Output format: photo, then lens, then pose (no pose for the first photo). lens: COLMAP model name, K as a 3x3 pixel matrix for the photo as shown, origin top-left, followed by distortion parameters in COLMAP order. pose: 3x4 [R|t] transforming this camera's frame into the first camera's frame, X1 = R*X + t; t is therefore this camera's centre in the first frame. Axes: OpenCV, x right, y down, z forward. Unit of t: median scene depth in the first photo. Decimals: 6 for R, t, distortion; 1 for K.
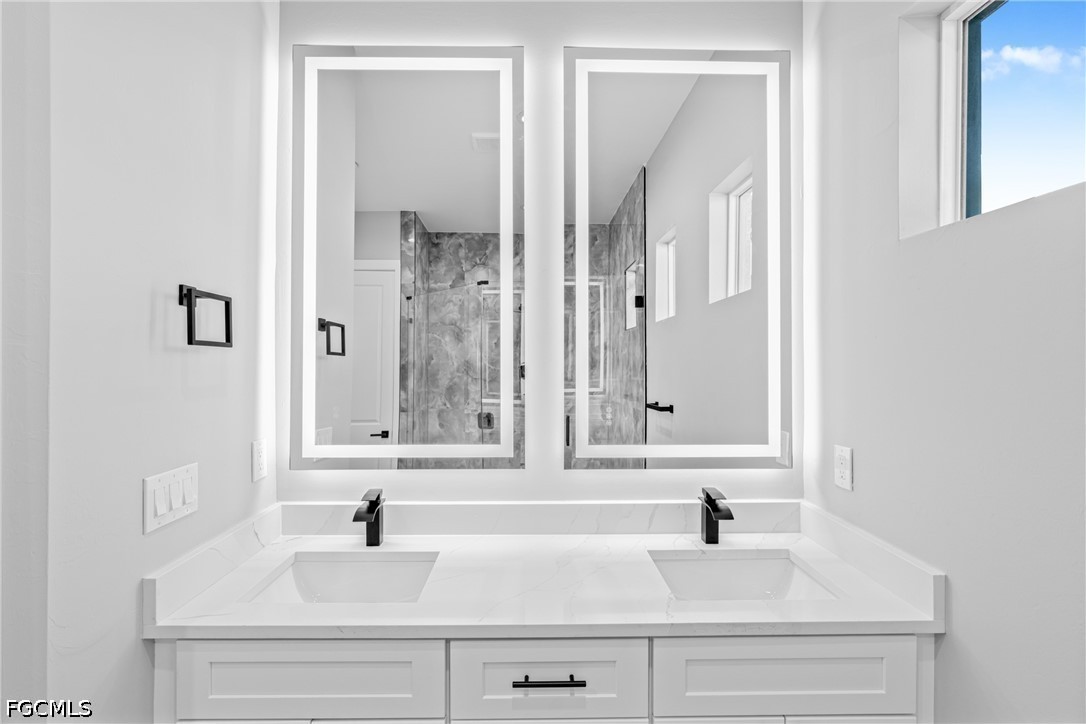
lens RADIAL K [[496.9, 0, 541.8], [0, 496.9, 353.9], [0, 0, 1]] dist [-0.000938, 0.000492]
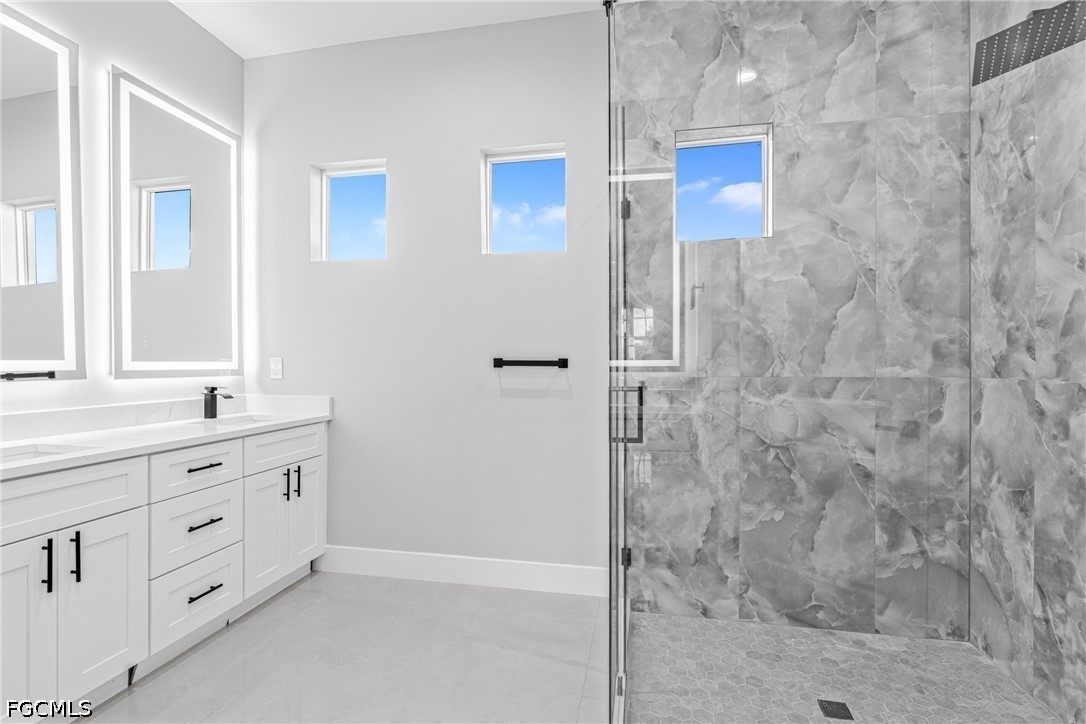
lens RADIAL K [[505.6, 0, 543.0], [0, 505.6, 362.0], [0, 0, 1]] dist [0.002511, 0.000243]
pose [[0.205291, -0.003758, 0.978694, -1.094263], [-0.008269, 0.999950, 0.005574, 0.171701], [-0.978666, -0.009237, 0.205249, -0.436595]]
